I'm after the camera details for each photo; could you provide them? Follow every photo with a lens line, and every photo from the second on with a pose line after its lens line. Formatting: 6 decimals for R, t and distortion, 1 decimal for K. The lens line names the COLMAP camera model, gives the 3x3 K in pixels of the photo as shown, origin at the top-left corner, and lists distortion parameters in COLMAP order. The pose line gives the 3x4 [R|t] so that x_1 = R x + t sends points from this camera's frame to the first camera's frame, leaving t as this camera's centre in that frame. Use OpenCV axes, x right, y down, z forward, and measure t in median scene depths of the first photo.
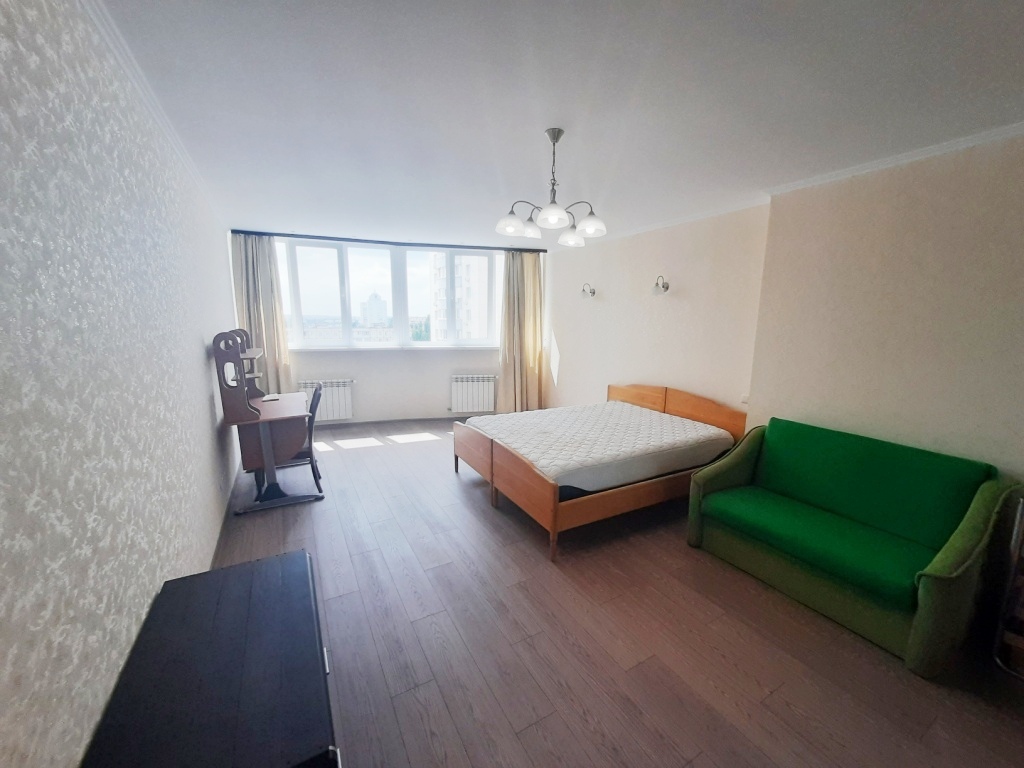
lens RADIAL K [[408.7, 0, 520.2], [0, 408.7, 383.0], [0, 0, 1]] dist [-0.002905, -0.000354]
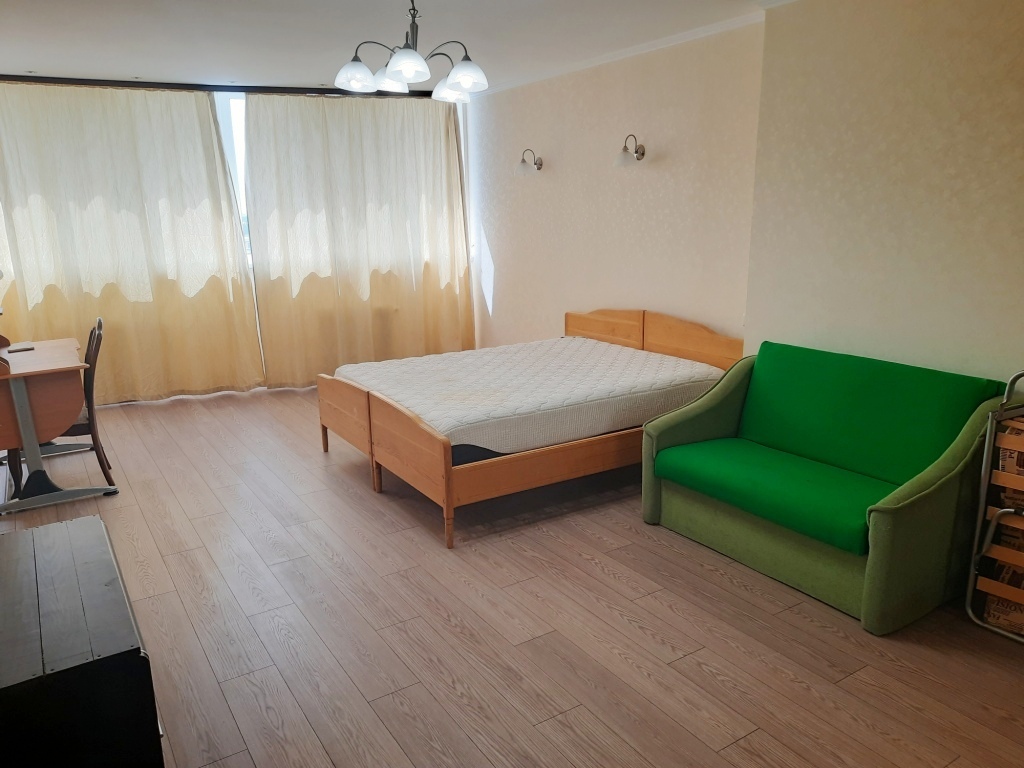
lens RADIAL K [[753.0, 0, 509.4], [0, 753.0, 385.0], [0, 0, 1]] dist [0.057688, -0.052366]
pose [[0.998386, -0.041106, 0.039186, 0.139510], [0.038269, 0.996772, 0.070578, 0.055417], [-0.041961, -0.068964, 0.996736, -0.307522]]
